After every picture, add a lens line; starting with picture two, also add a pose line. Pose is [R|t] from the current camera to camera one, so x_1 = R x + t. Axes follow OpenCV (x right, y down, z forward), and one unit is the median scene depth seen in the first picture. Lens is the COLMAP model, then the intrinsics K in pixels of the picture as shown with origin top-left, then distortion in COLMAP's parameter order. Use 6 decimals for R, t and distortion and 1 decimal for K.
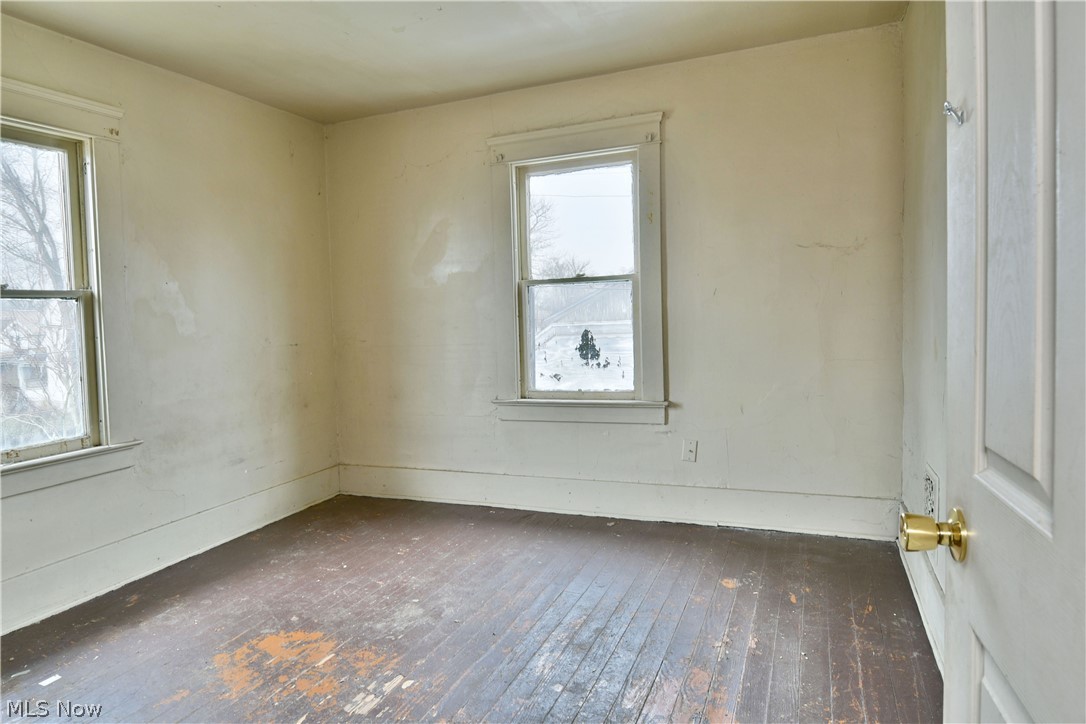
lens RADIAL K [[685.6, 0, 524.7], [0, 685.6, 348.2], [0, 0, 1]] dist [-0.016754, -0.004325]
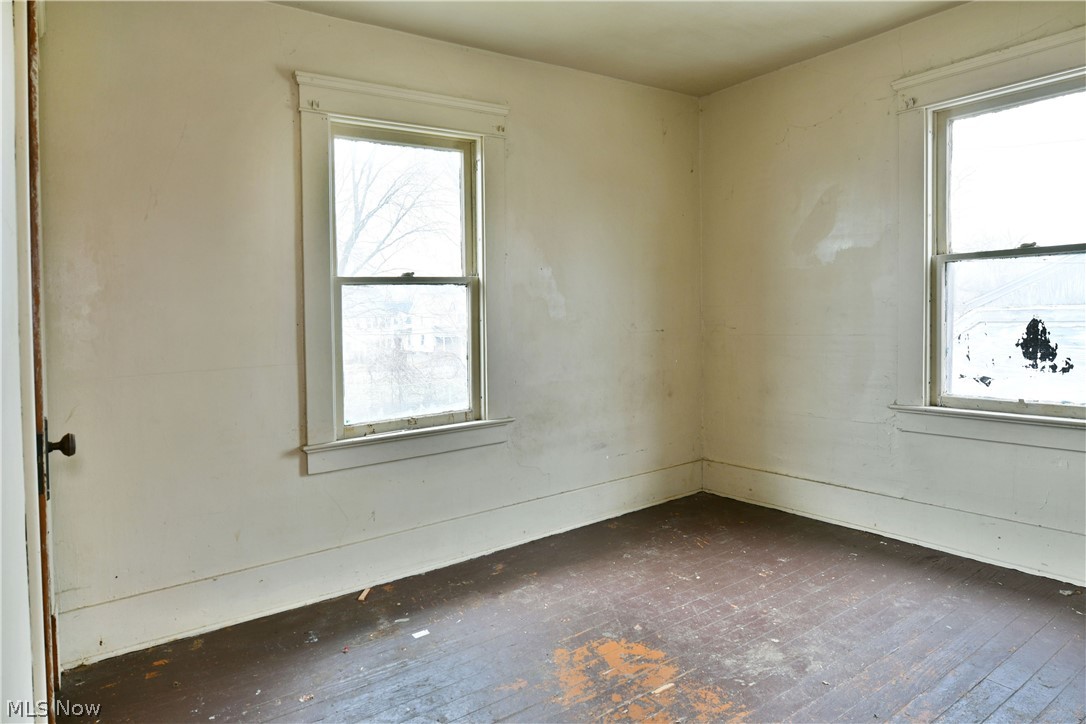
lens RADIAL K [[685.6, 0, 524.7], [0, 685.6, 348.2], [0, 0, 1]] dist [-0.016754, -0.004325]
pose [[0.855782, 0.034865, -0.516160, -0.002736], [-0.023352, 0.999313, 0.028783, -0.004723], [0.516809, -0.012579, 0.856009, 0.107851]]
